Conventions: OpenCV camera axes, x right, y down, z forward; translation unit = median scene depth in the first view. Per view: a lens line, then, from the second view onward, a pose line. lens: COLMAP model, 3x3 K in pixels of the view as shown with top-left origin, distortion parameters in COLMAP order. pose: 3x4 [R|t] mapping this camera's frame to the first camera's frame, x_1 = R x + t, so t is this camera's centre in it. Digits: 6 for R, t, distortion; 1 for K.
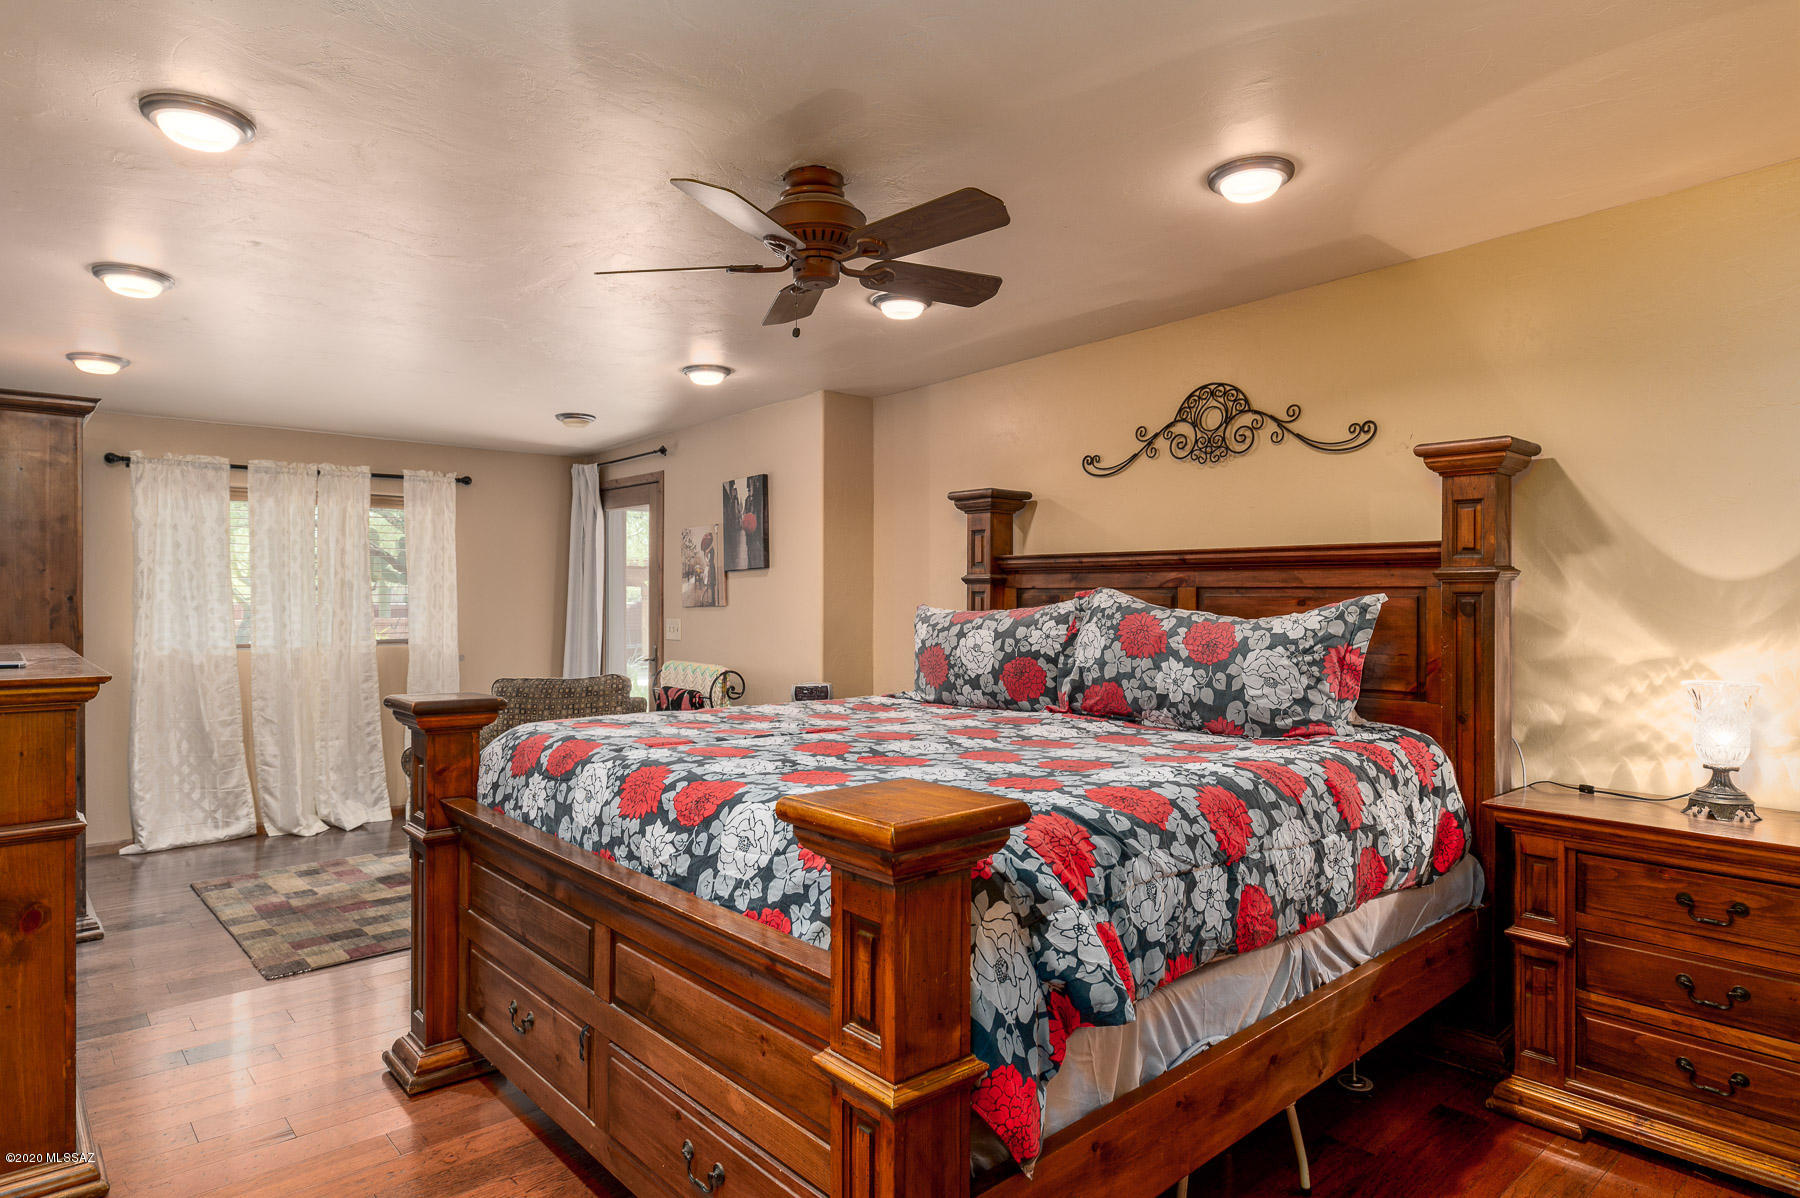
lens RADIAL K [[1033.2, 0, 901.3], [0, 1033.2, 597.5], [0, 0, 1]] dist [-0.009097, 0.003482]
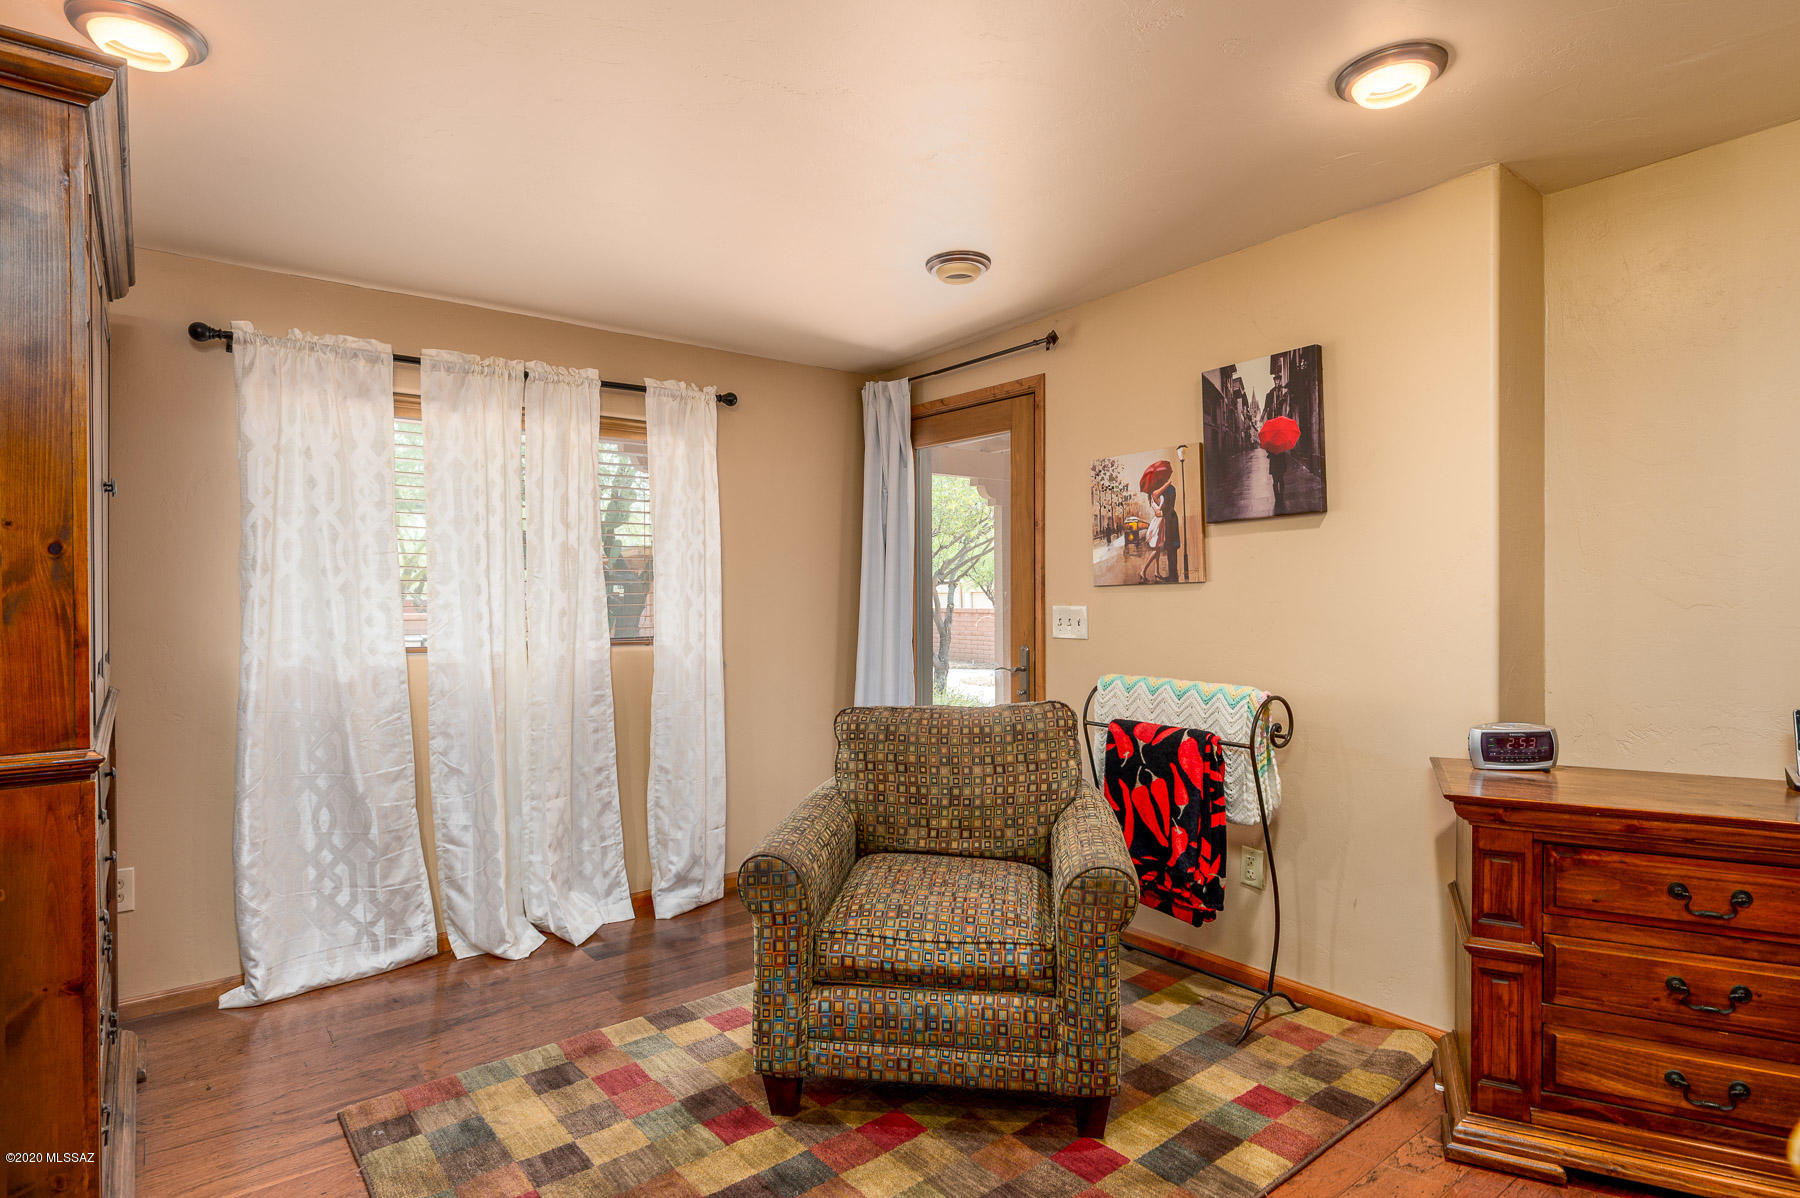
lens RADIAL K [[965.9, 0, 900.8], [0, 965.9, 595.4], [0, 0, 1]] dist [0.002507, -0.000089]
pose [[0.997713, -0.003327, -0.067513, -0.312433], [0.003520, 0.999990, 0.002740, 0.013635], [0.067503, -0.002972, 0.997715, 0.445964]]
